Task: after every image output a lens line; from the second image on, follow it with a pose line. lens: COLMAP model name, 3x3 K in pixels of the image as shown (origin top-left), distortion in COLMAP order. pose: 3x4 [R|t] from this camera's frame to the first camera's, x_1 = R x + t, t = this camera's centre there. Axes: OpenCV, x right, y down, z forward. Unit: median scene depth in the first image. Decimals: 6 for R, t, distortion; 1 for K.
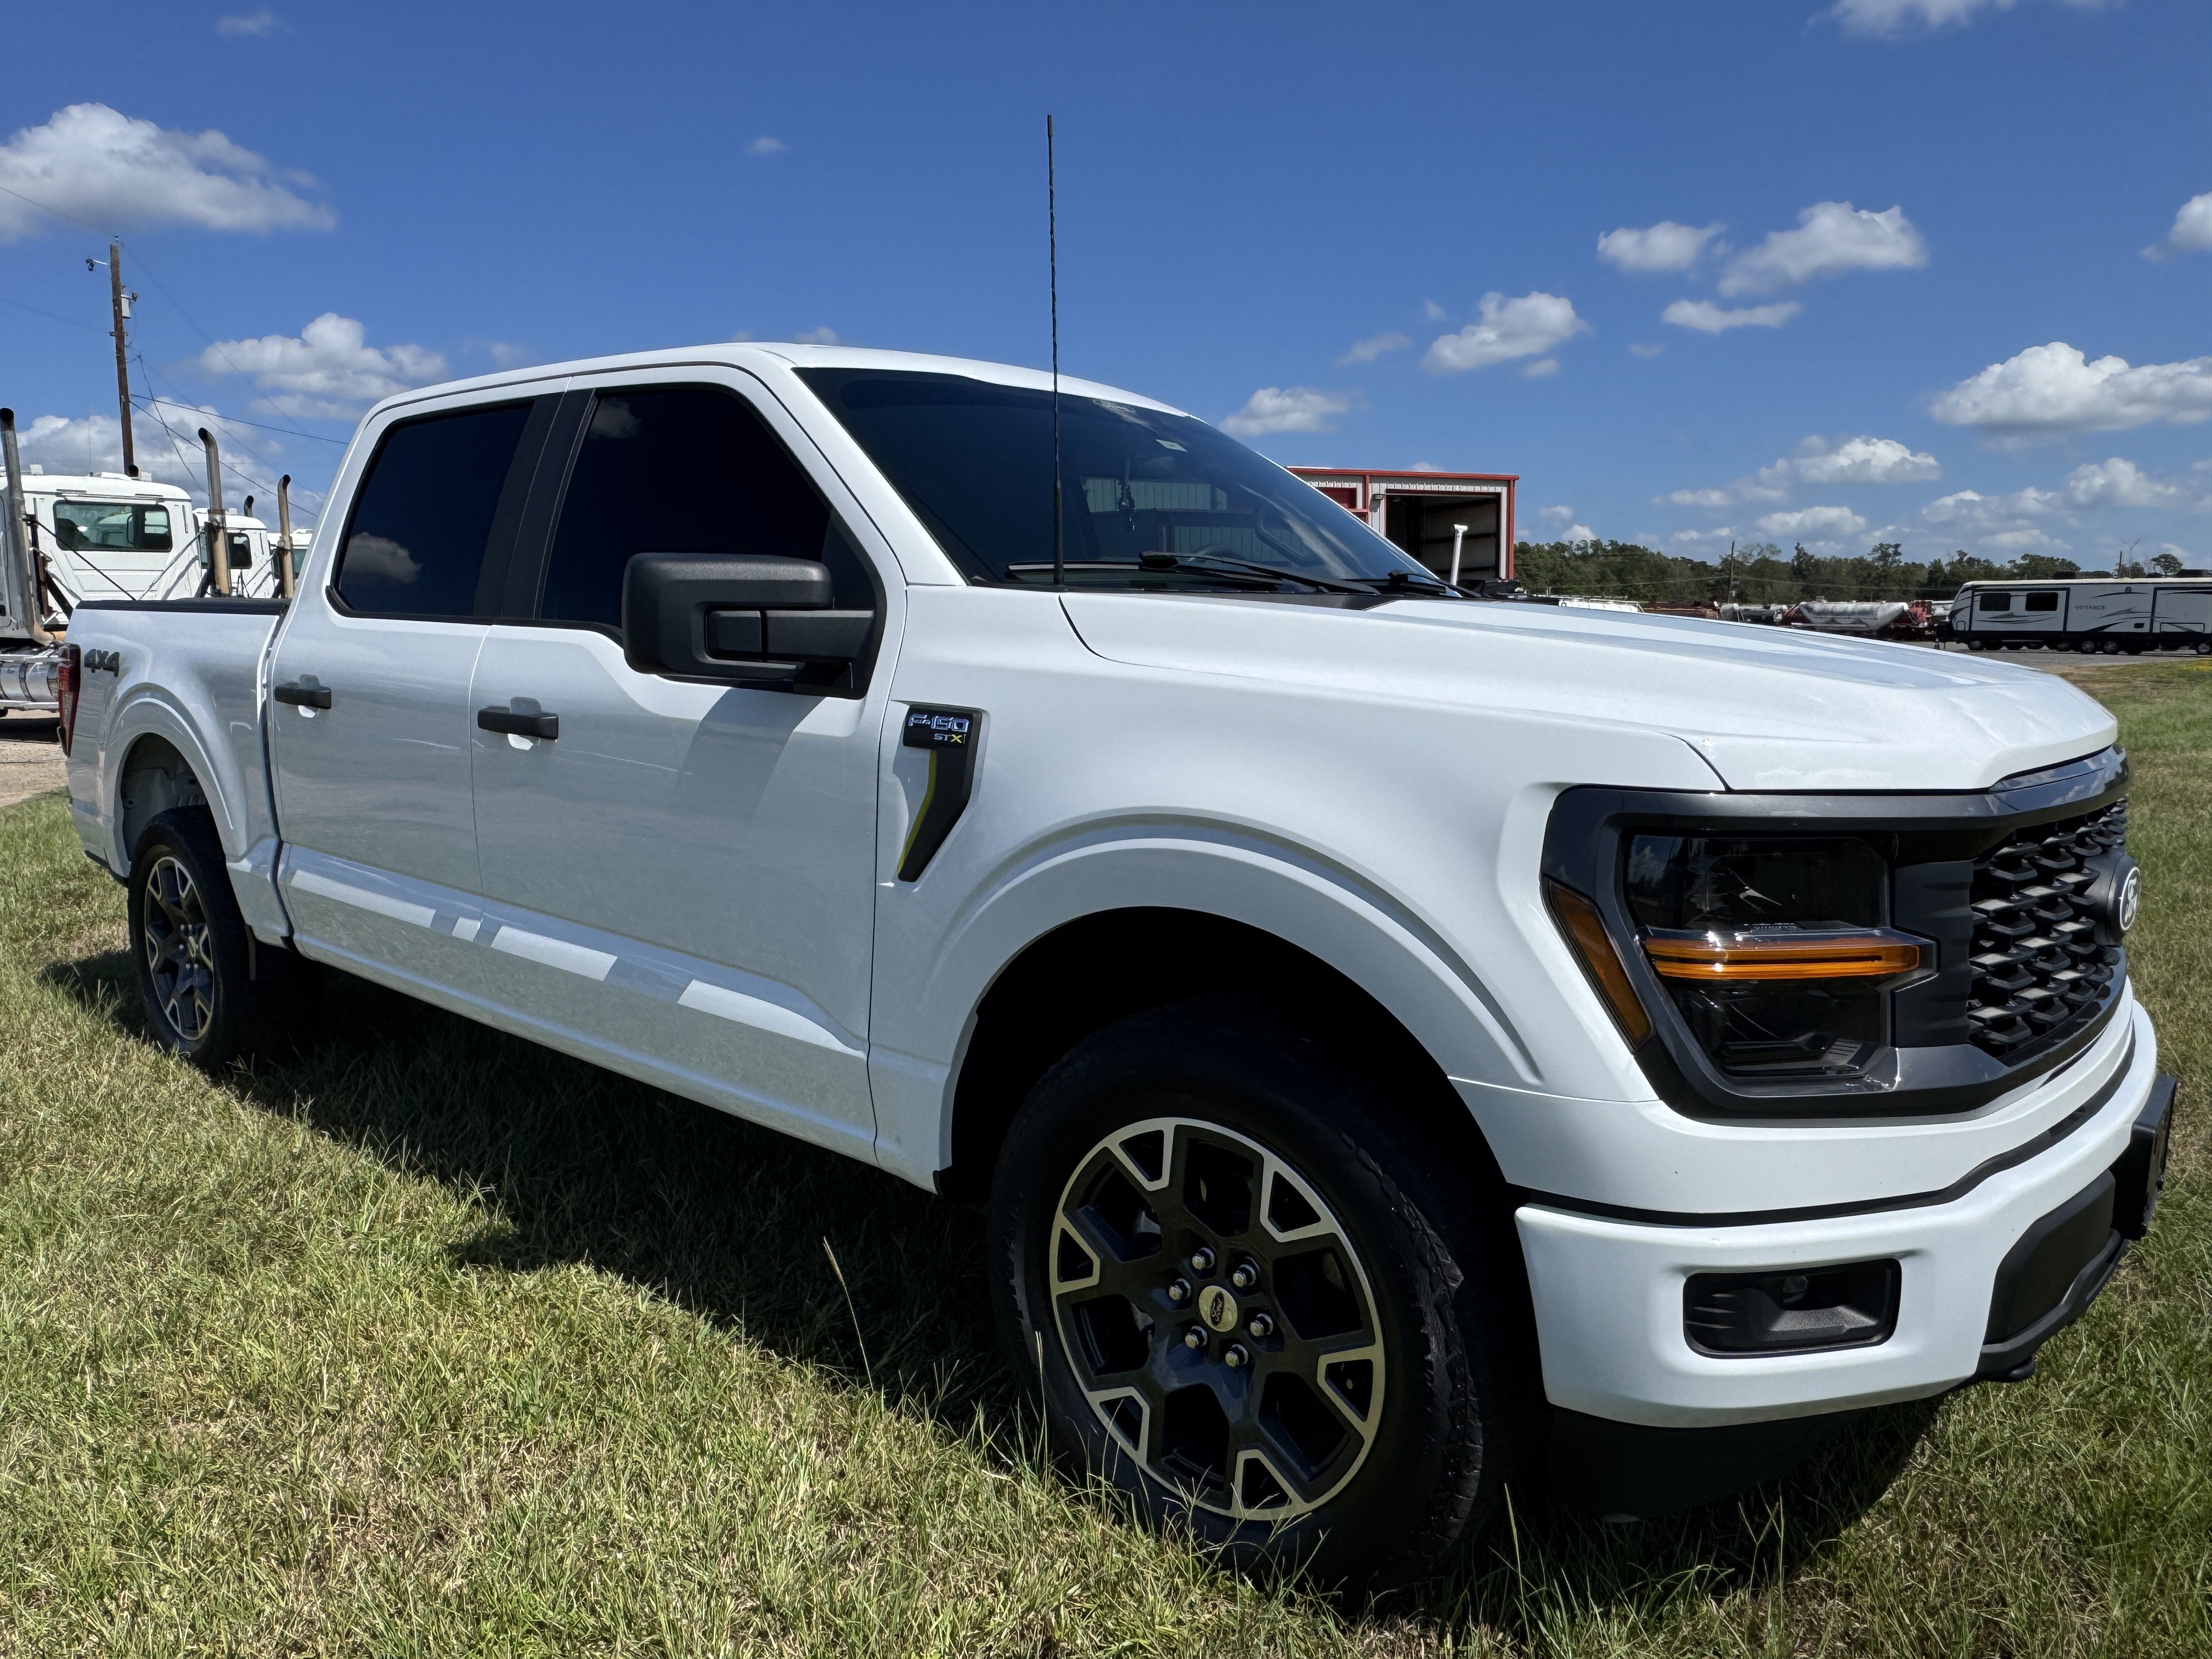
lens RADIAL K [[1549.5, 0, 1104.4], [0, 1549.5, 840.8], [0, 0, 1]] dist [-0.046058, 0.049145]
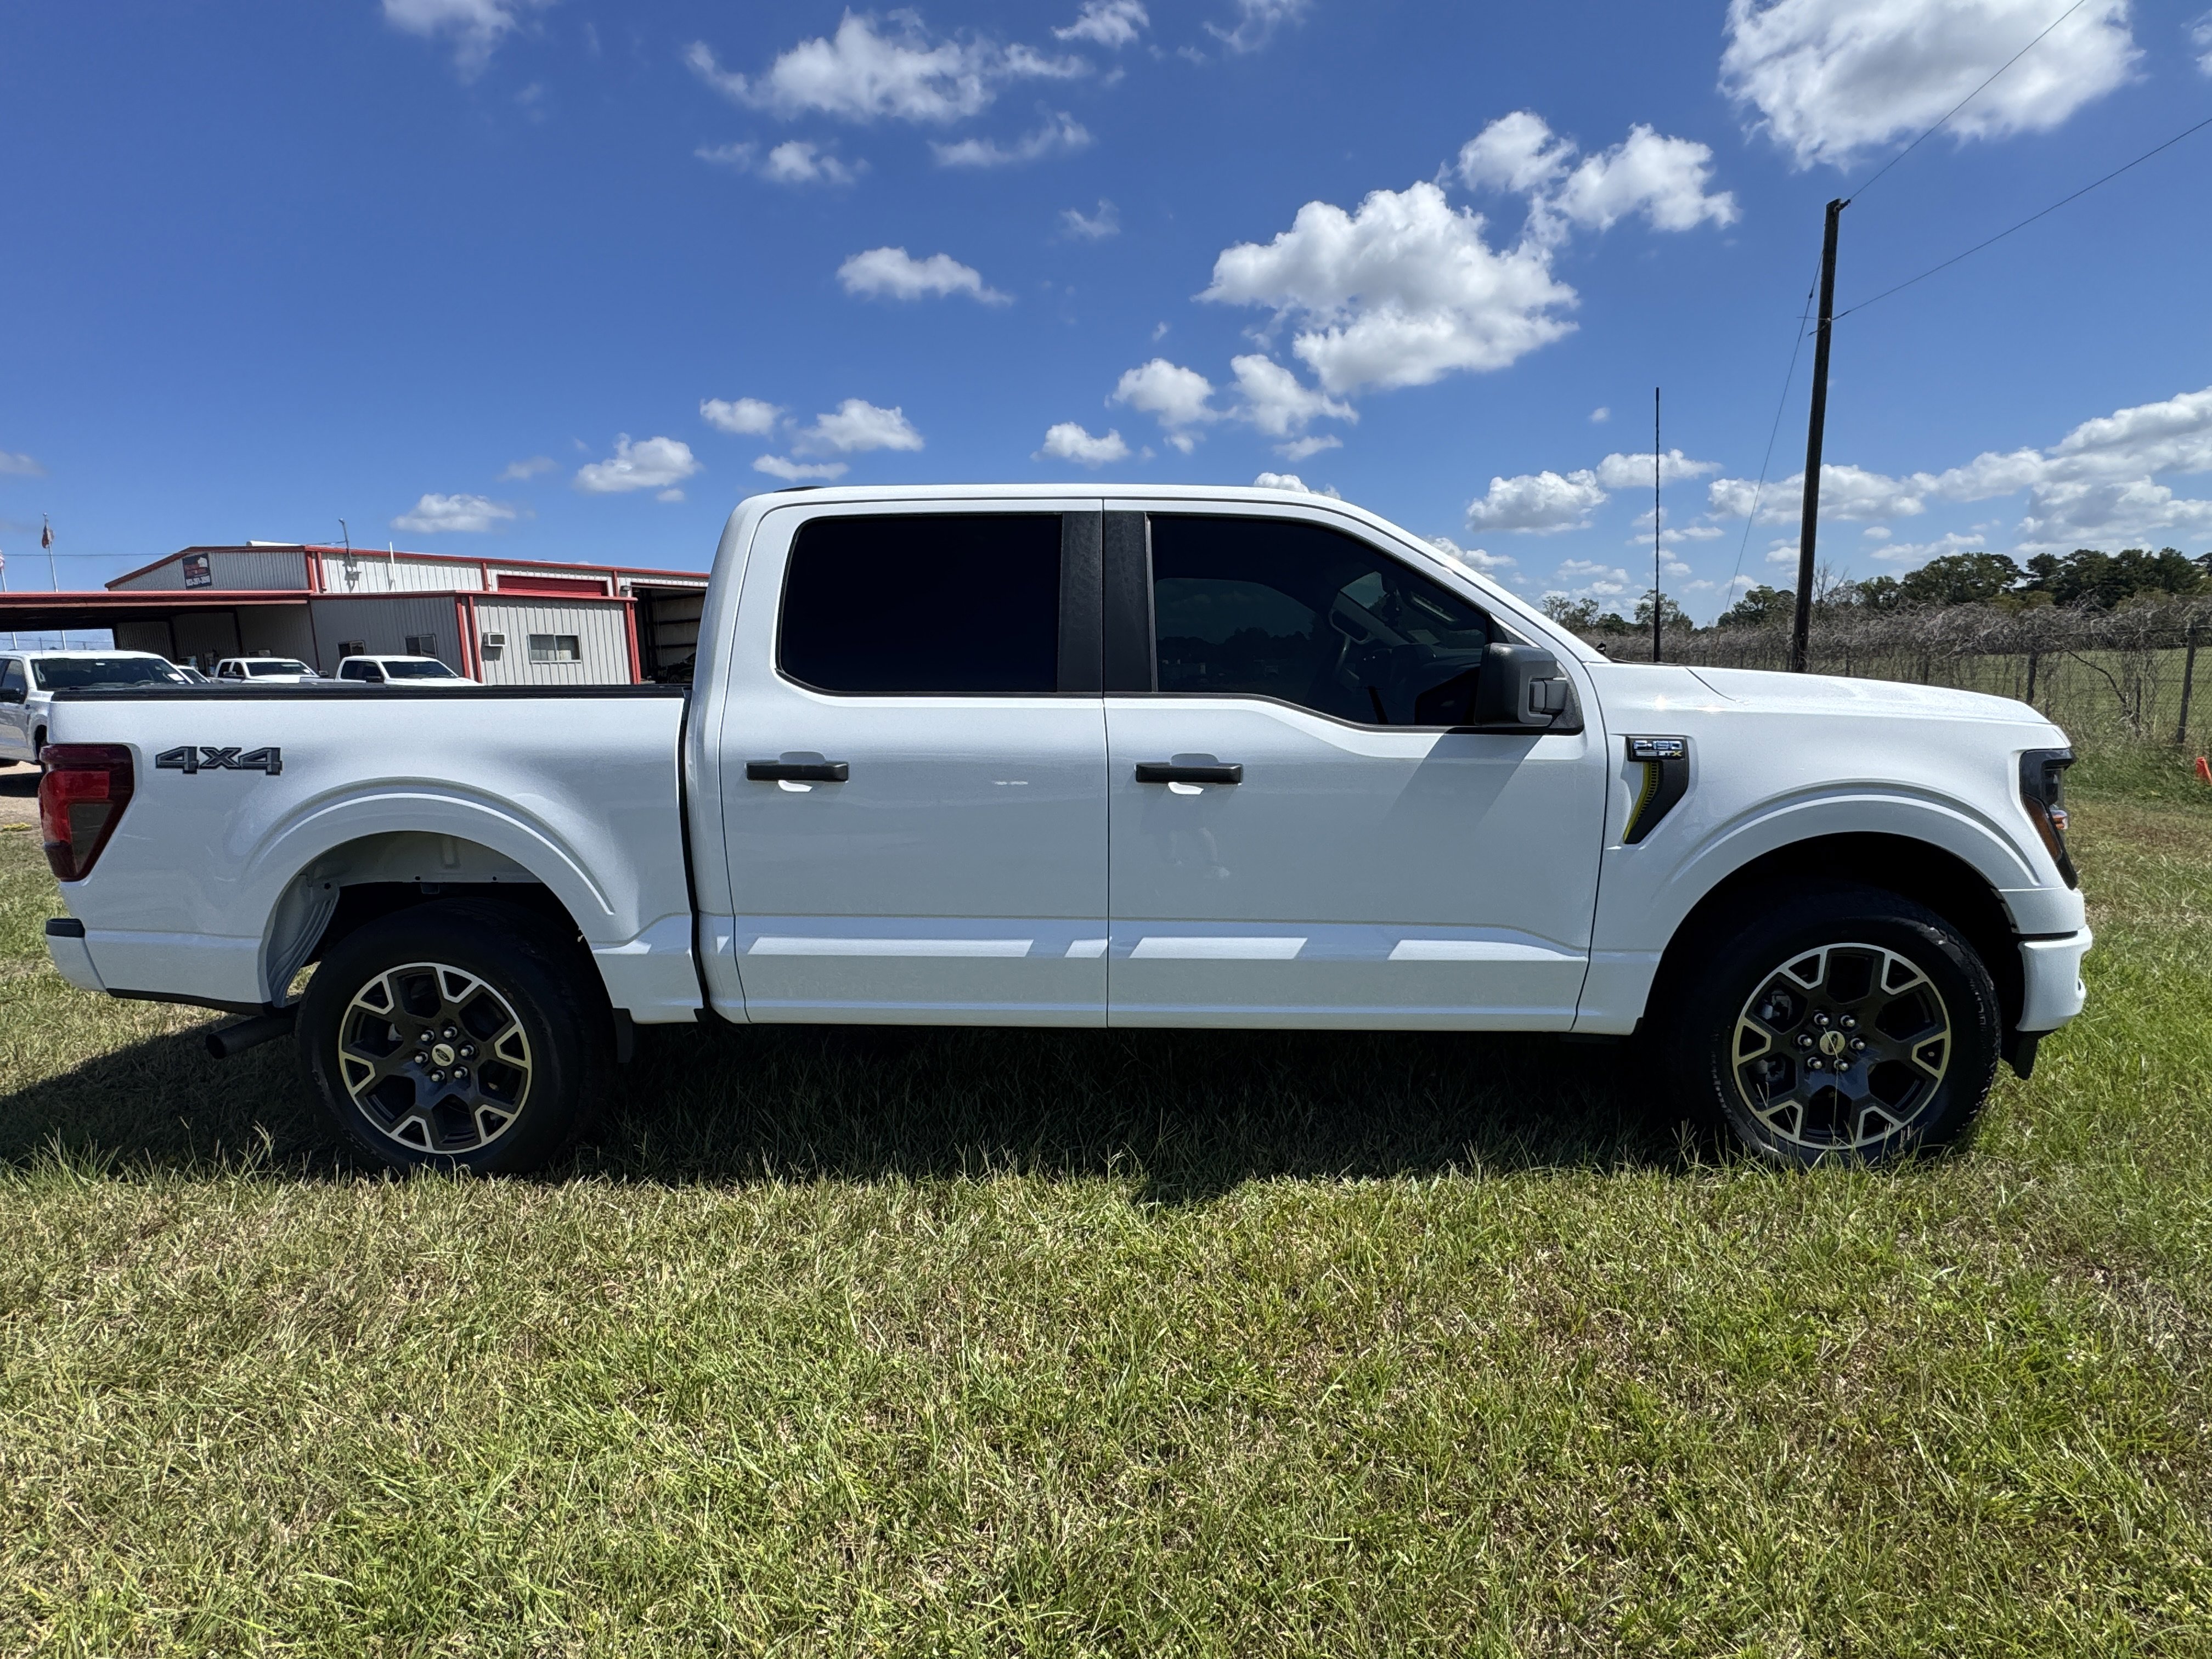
lens RADIAL K [[1086.8, 0, 1106.0], [0, 1086.8, 829.5], [0, 0, 1]] dist [-0.002046, 0.000683]
pose [[0.785170, -0.105489, 0.610230, -0.900211], [0.107537, 0.993640, 0.033403, -0.062240], [-0.609872, 0.039395, 0.791520, 0.304084]]
